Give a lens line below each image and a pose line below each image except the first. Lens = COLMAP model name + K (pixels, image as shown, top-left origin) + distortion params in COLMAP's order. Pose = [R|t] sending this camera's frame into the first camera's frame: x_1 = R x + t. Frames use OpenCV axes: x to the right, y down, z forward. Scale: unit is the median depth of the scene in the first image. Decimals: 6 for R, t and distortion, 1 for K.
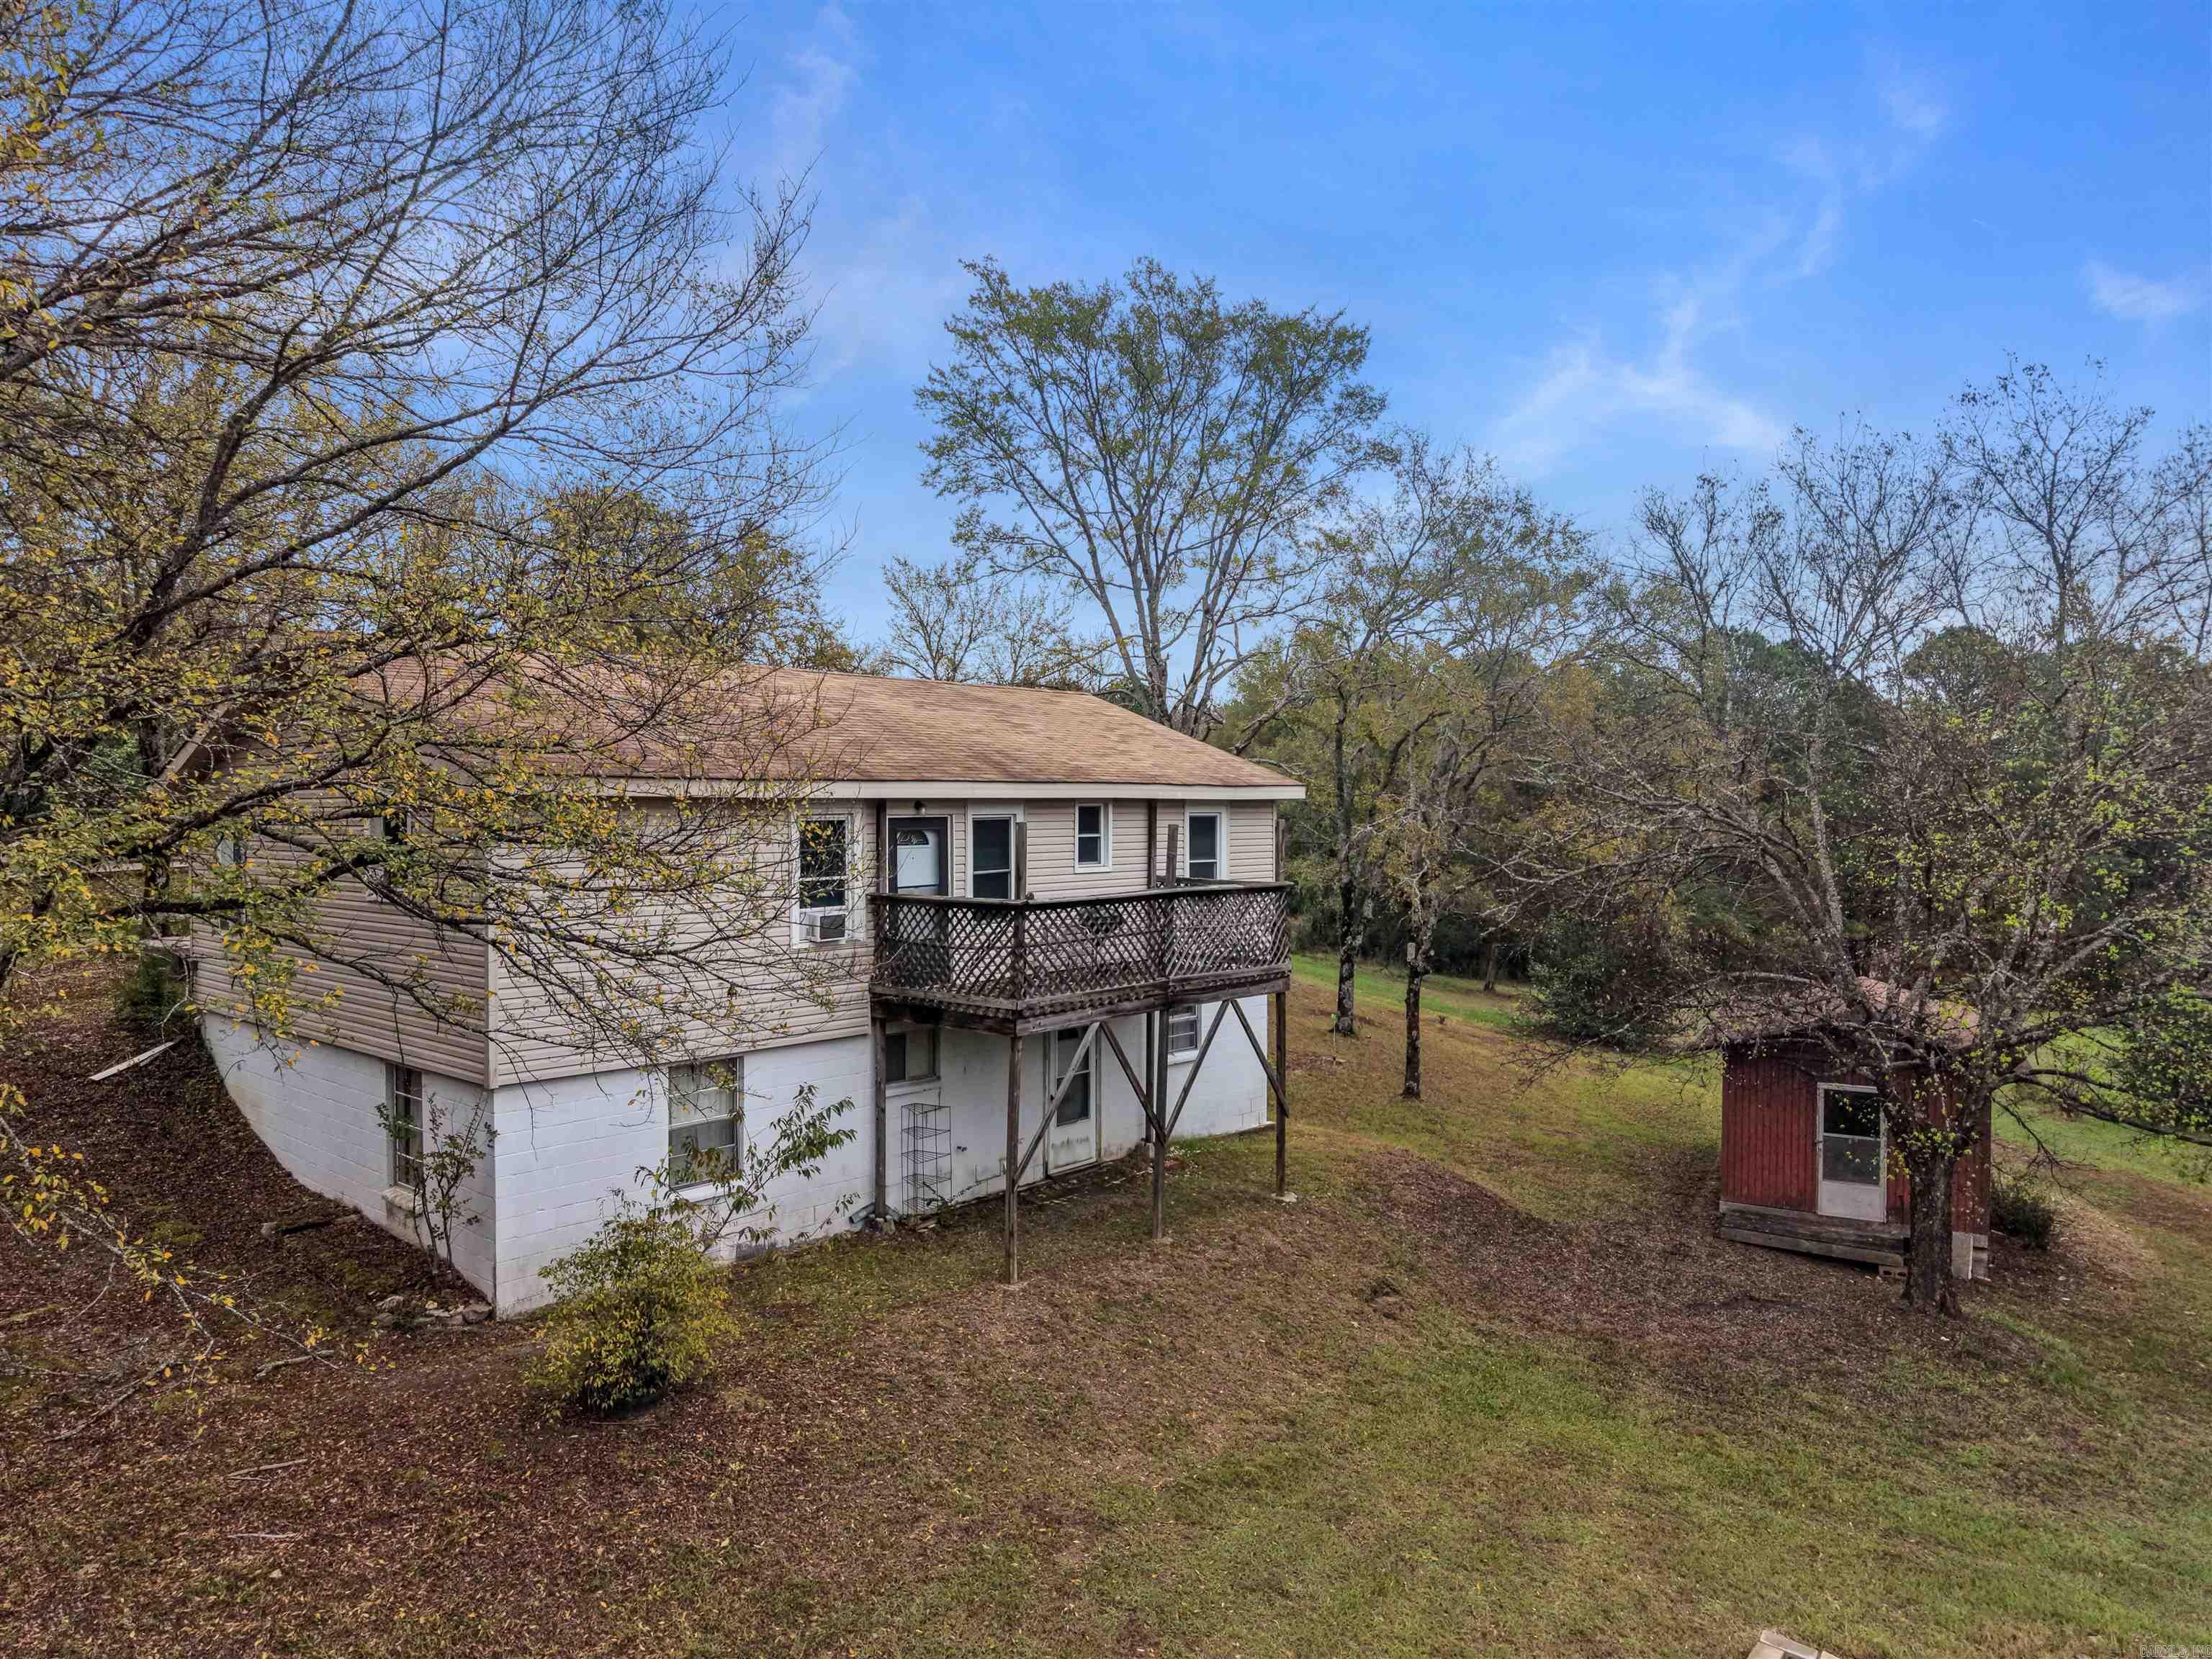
lens RADIAL K [[1470.8, 0, 1099.3], [0, 1470.8, 791.8], [0, 0, 1]] dist [0.020996, -0.031114]
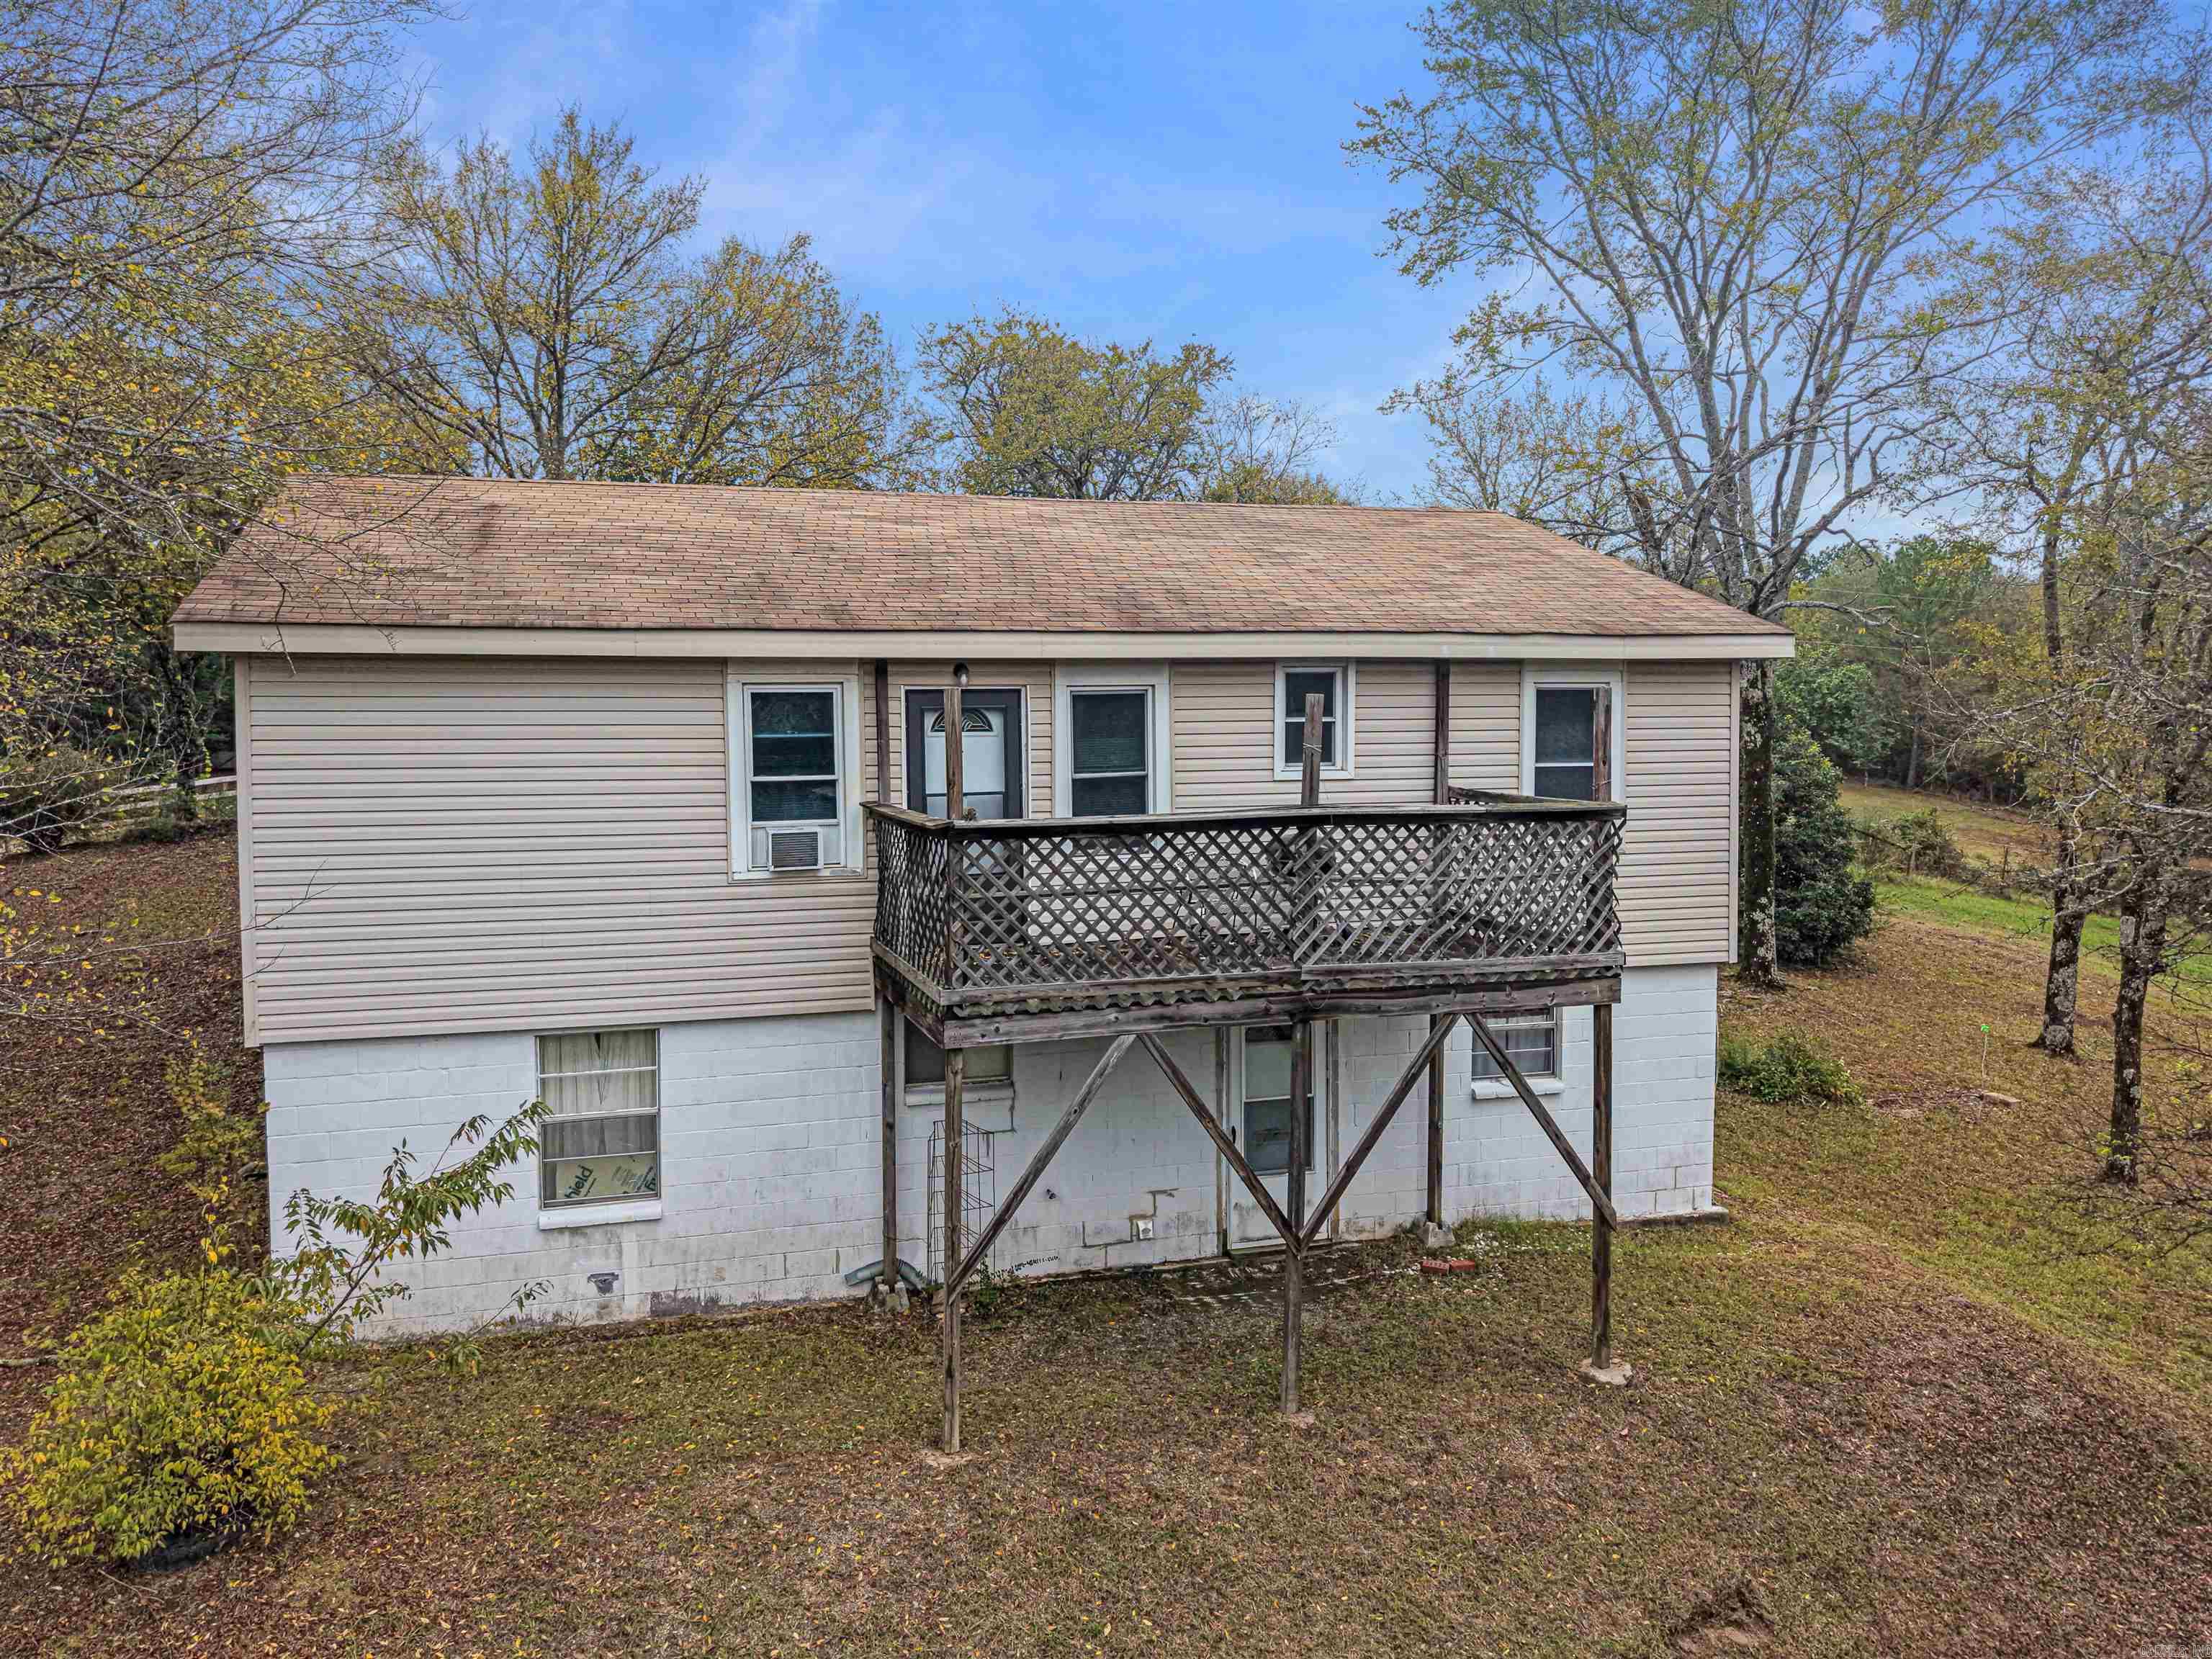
lens RADIAL K [[1470.8, 0, 1099.3], [0, 1470.8, 791.8], [0, 0, 1]] dist [0.020996, -0.031114]
pose [[0.846307, 0.020523, -0.532300, 0.269473], [0.012014, 0.998268, 0.057589, 0.025801], [0.532560, -0.055132, 0.844595, 0.469039]]
